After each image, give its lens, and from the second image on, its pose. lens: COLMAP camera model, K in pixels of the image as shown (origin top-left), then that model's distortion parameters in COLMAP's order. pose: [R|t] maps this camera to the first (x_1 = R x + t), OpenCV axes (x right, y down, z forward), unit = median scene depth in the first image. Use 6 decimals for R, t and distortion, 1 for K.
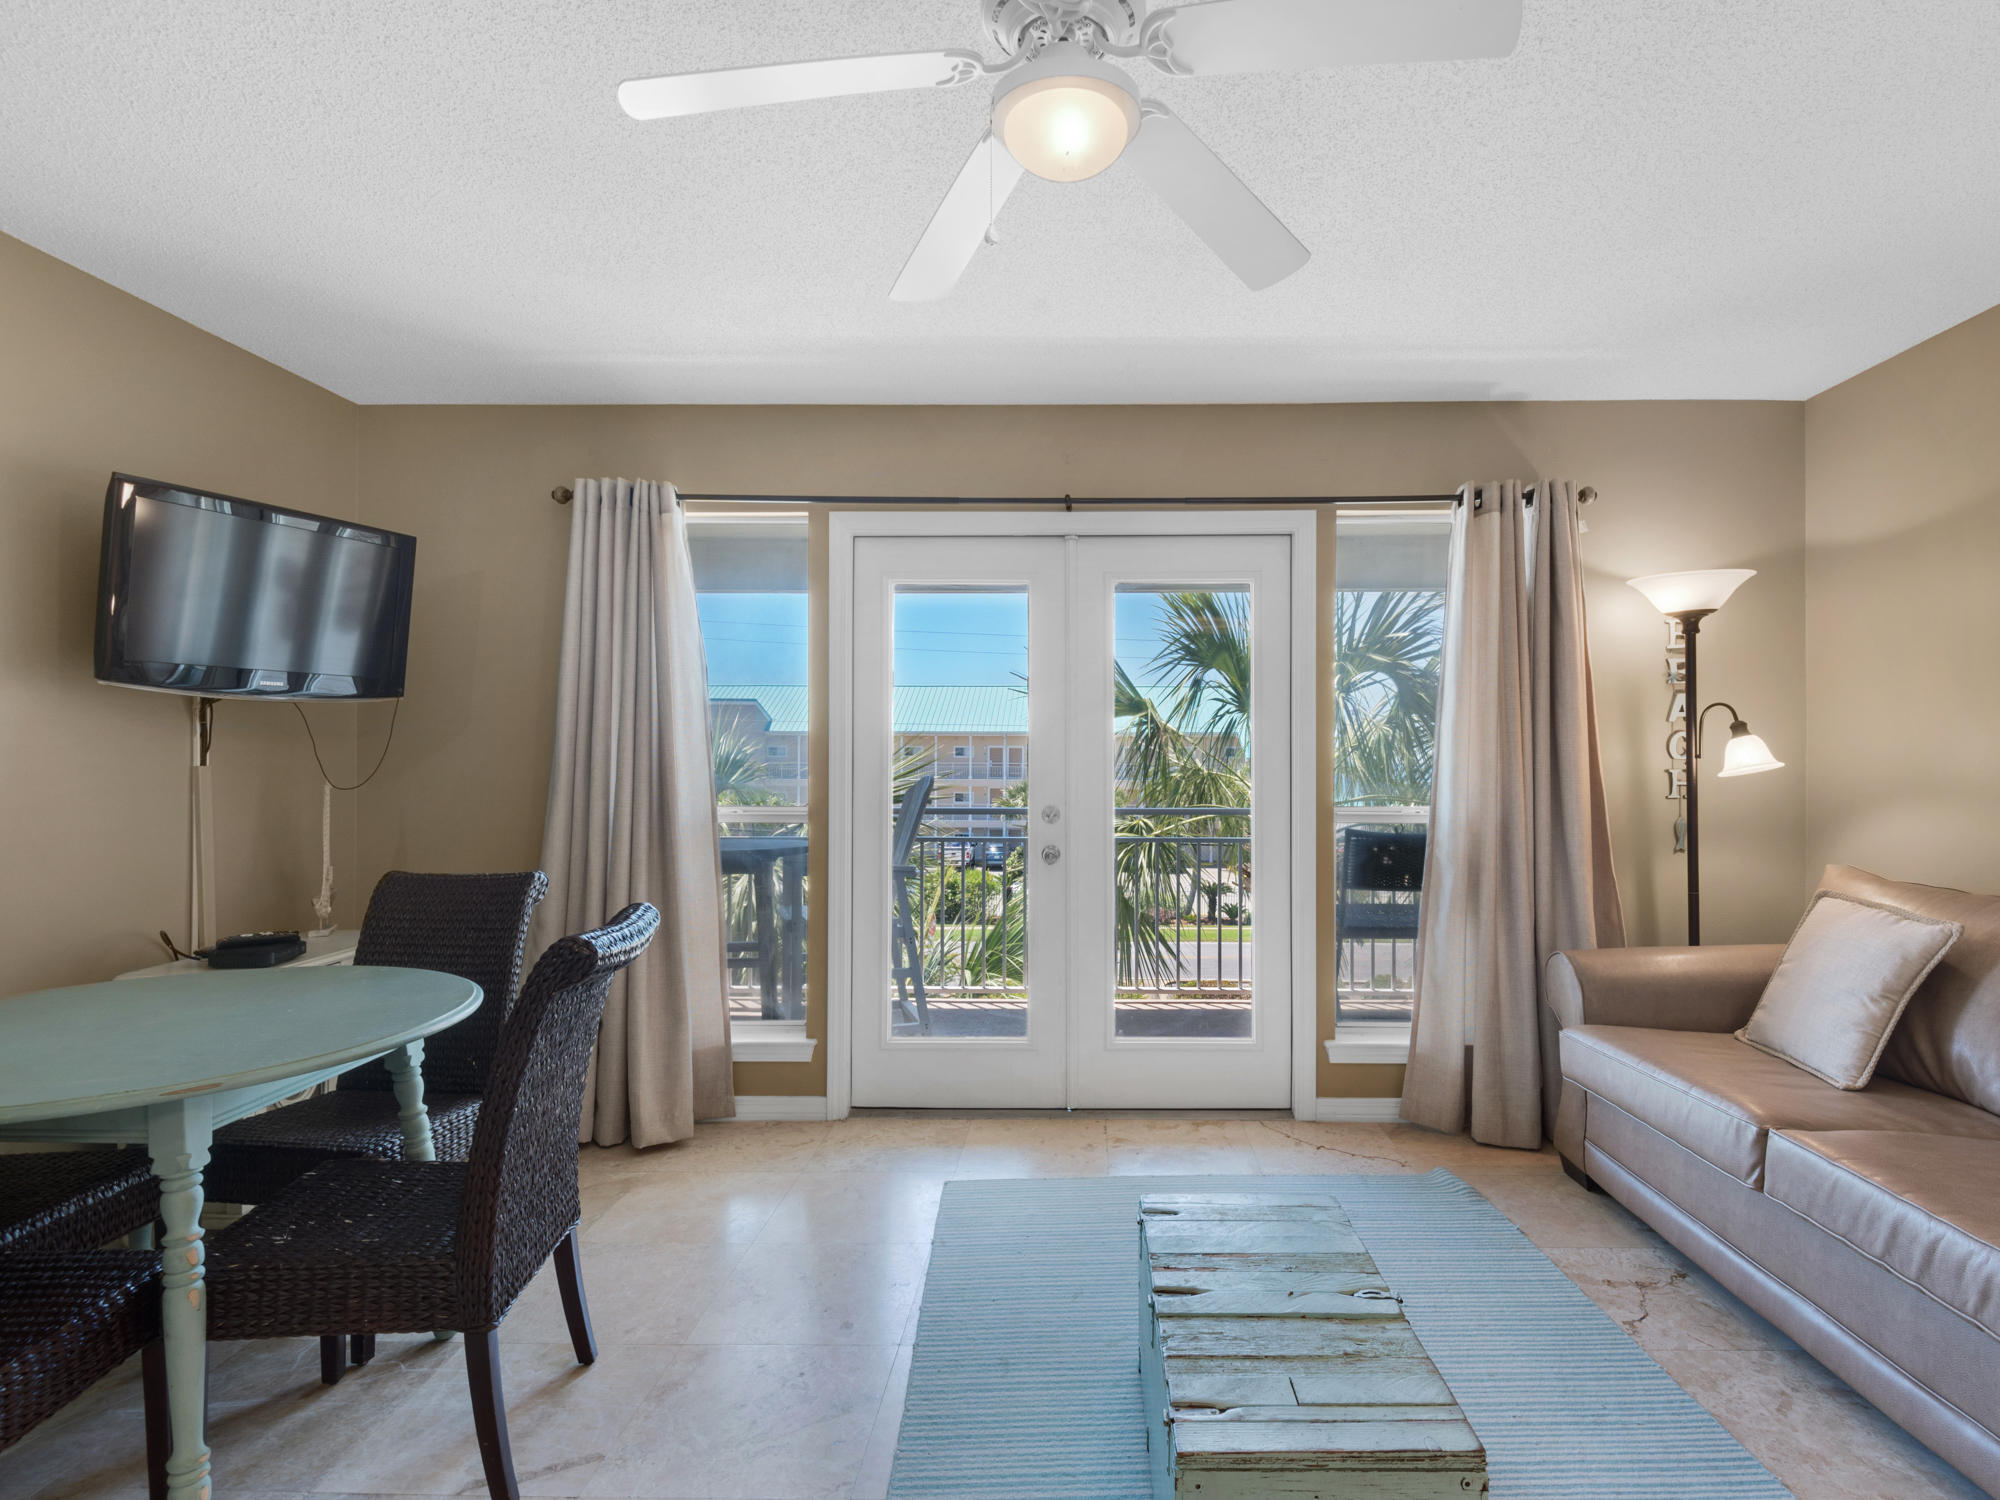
lens RADIAL K [[1053.9, 0, 1083.2], [0, 1053.9, 753.6], [0, 0, 1]] dist [0.025648, -0.028396]
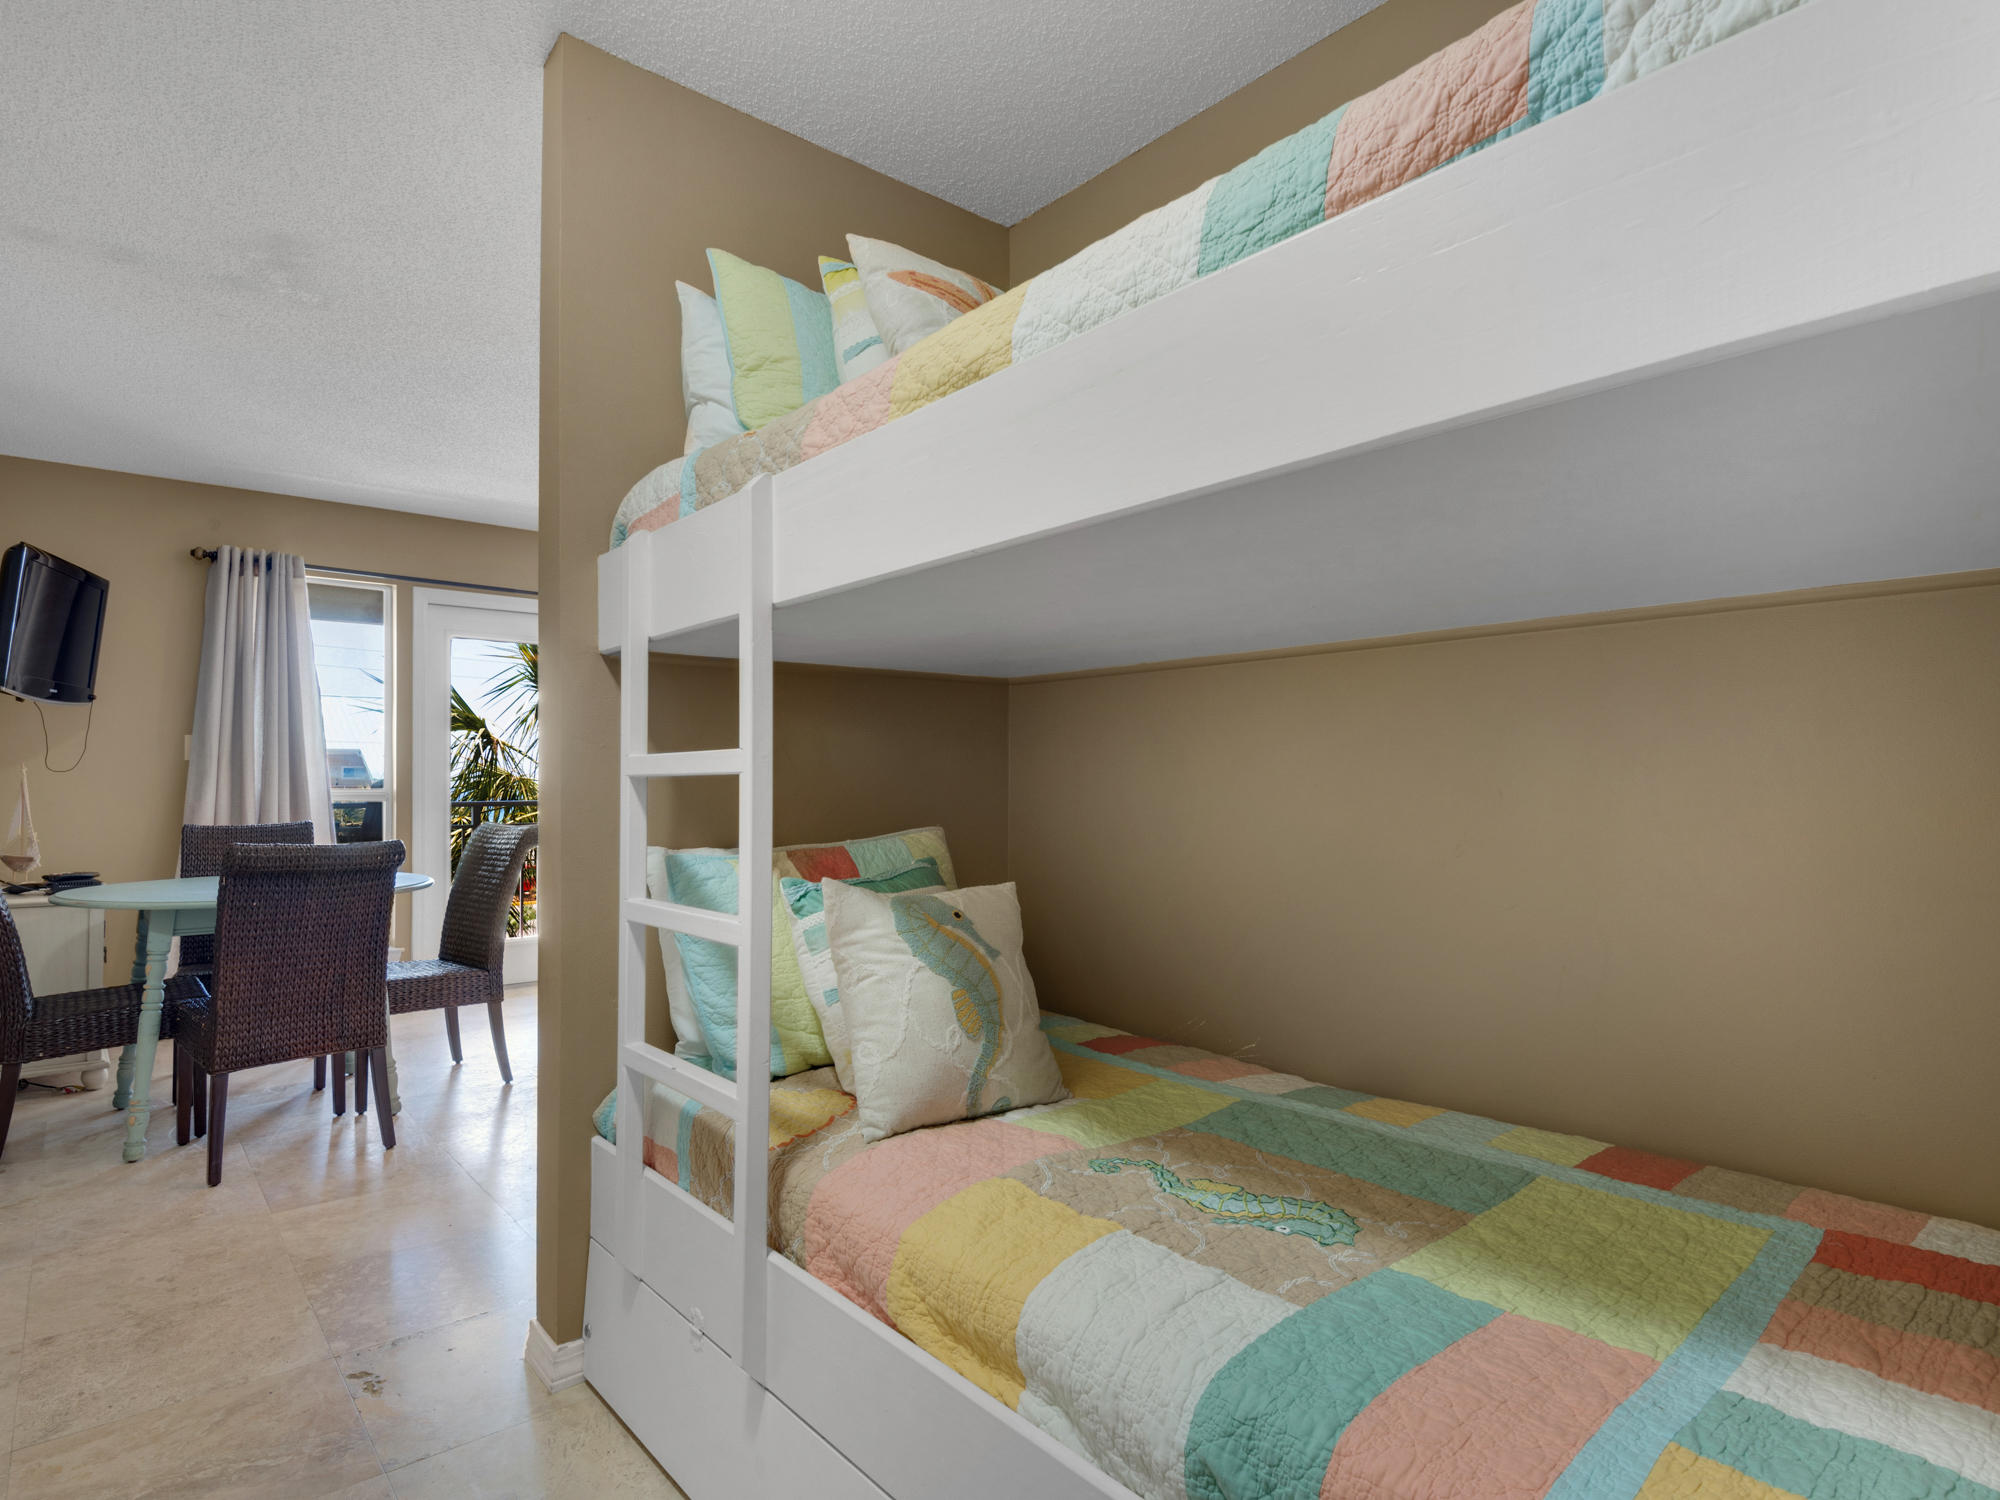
lens RADIAL K [[1074.5, 0, 1000.0], [0, 1074.5, 750.0], [0, 0, 1]] dist [0.001627, 0.000138]
pose [[0.754119, 0.011047, 0.656645, -0.643114], [0.004905, 0.999736, -0.022452, 0.039683], [-0.656720, 0.020152, 0.753866, -0.703806]]
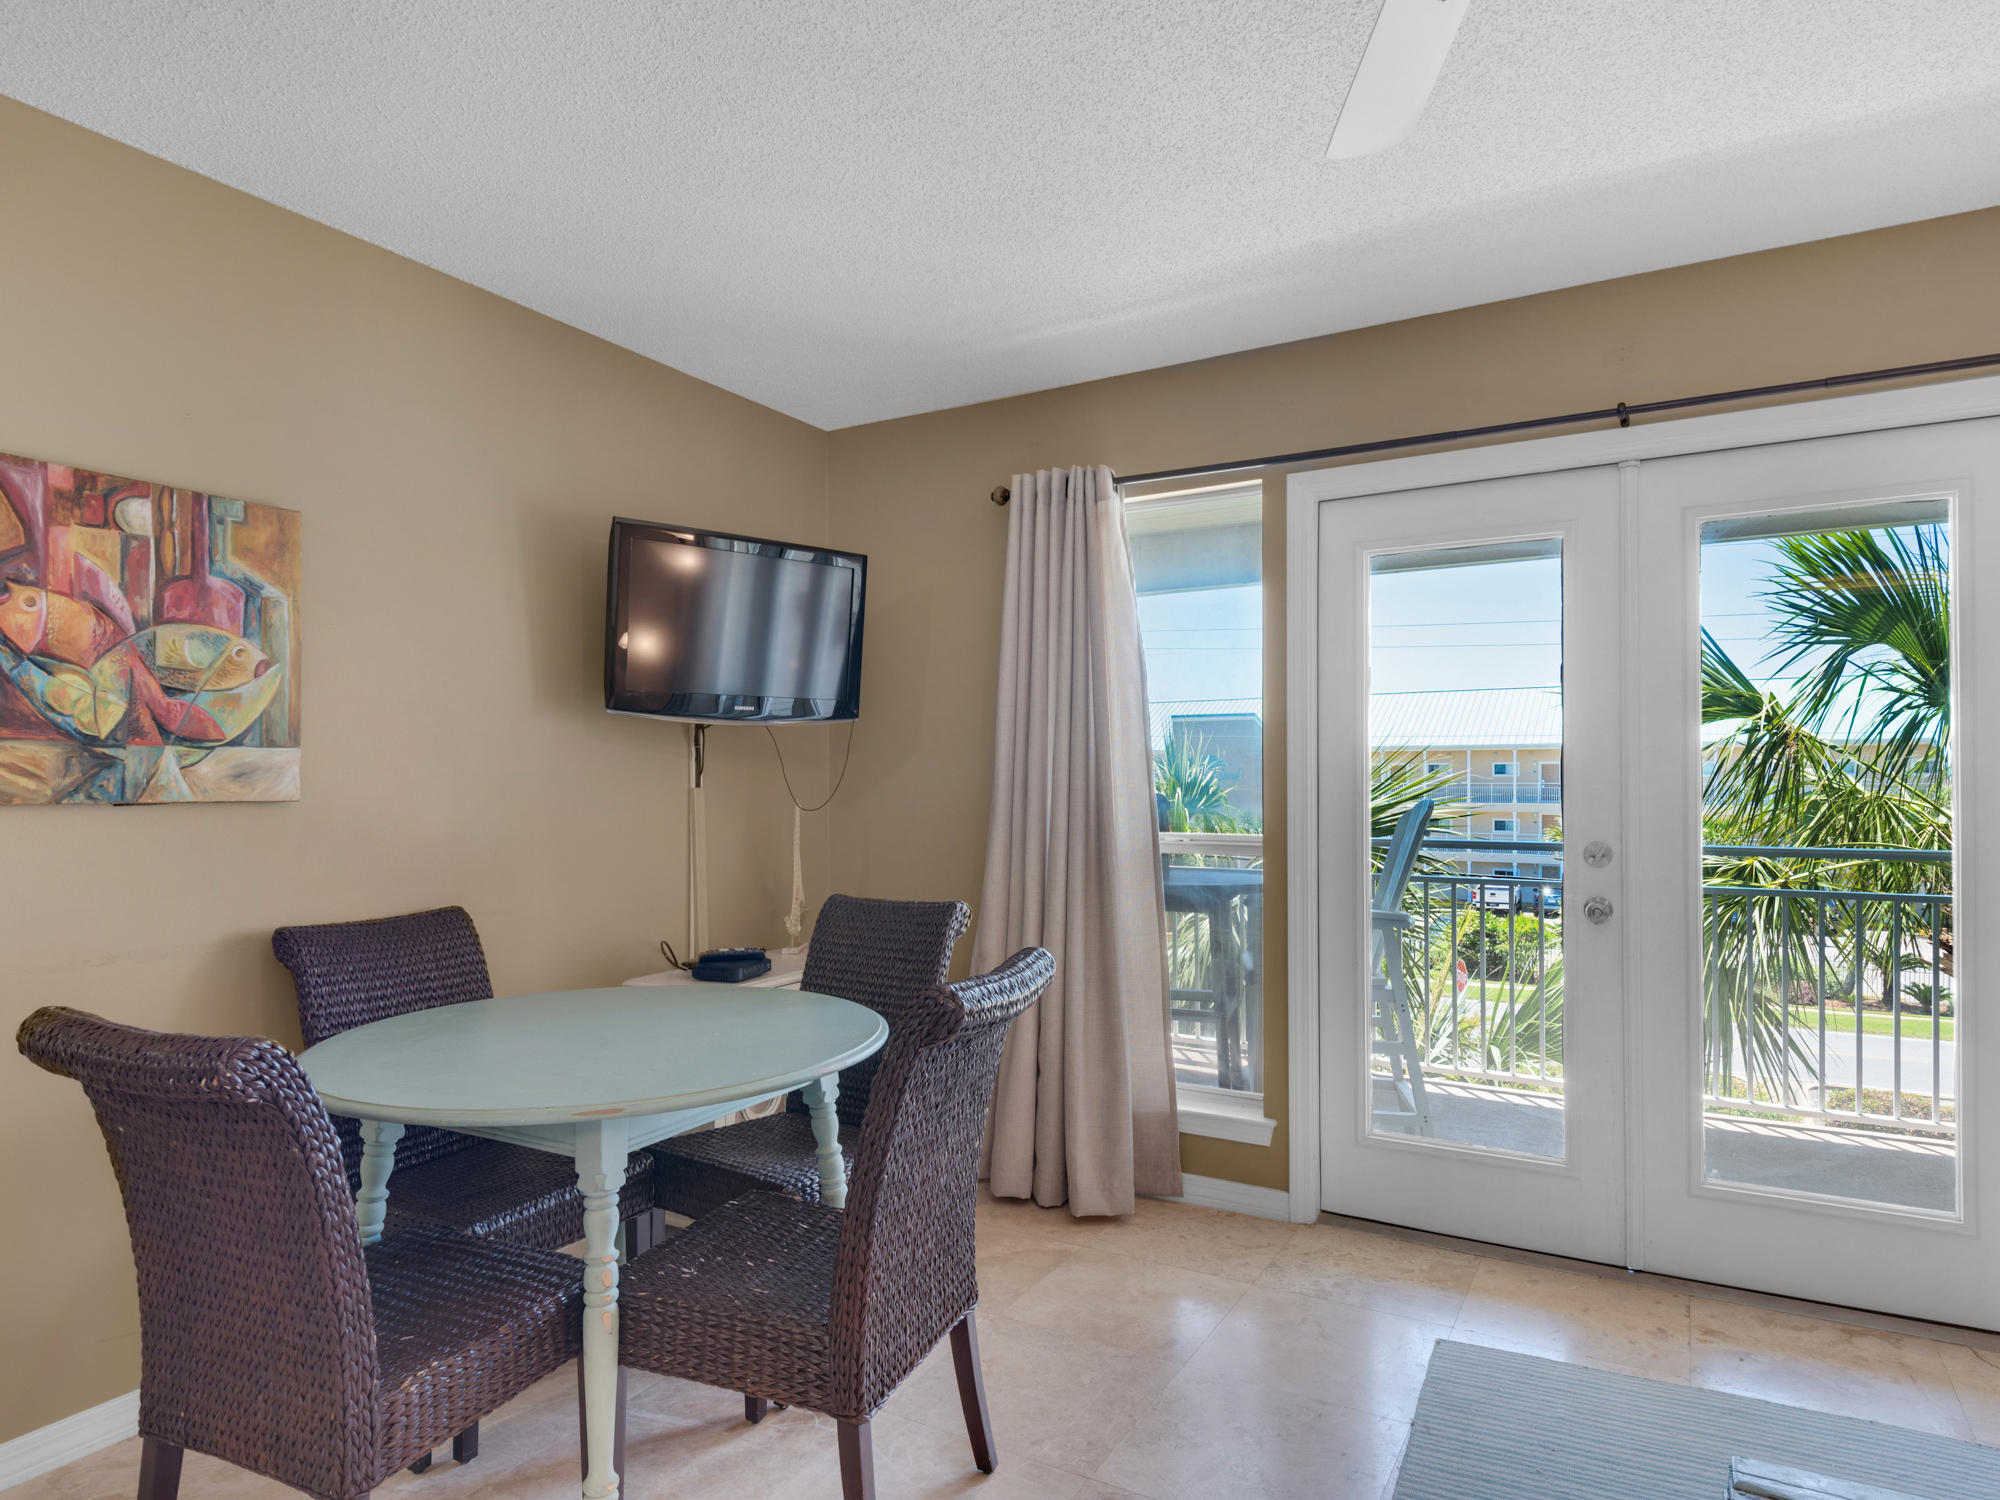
lens RADIAL K [[1178.5, 0, 991.2], [0, 1178.5, 778.9], [0, 0, 1]] dist [0.037783, -0.036343]
pose [[0.866368, -0.005010, -0.499380, 0.017204], [0.007030, 0.999973, 0.002164, 0.001914], [0.499356, -0.005385, 0.866380, 0.100739]]
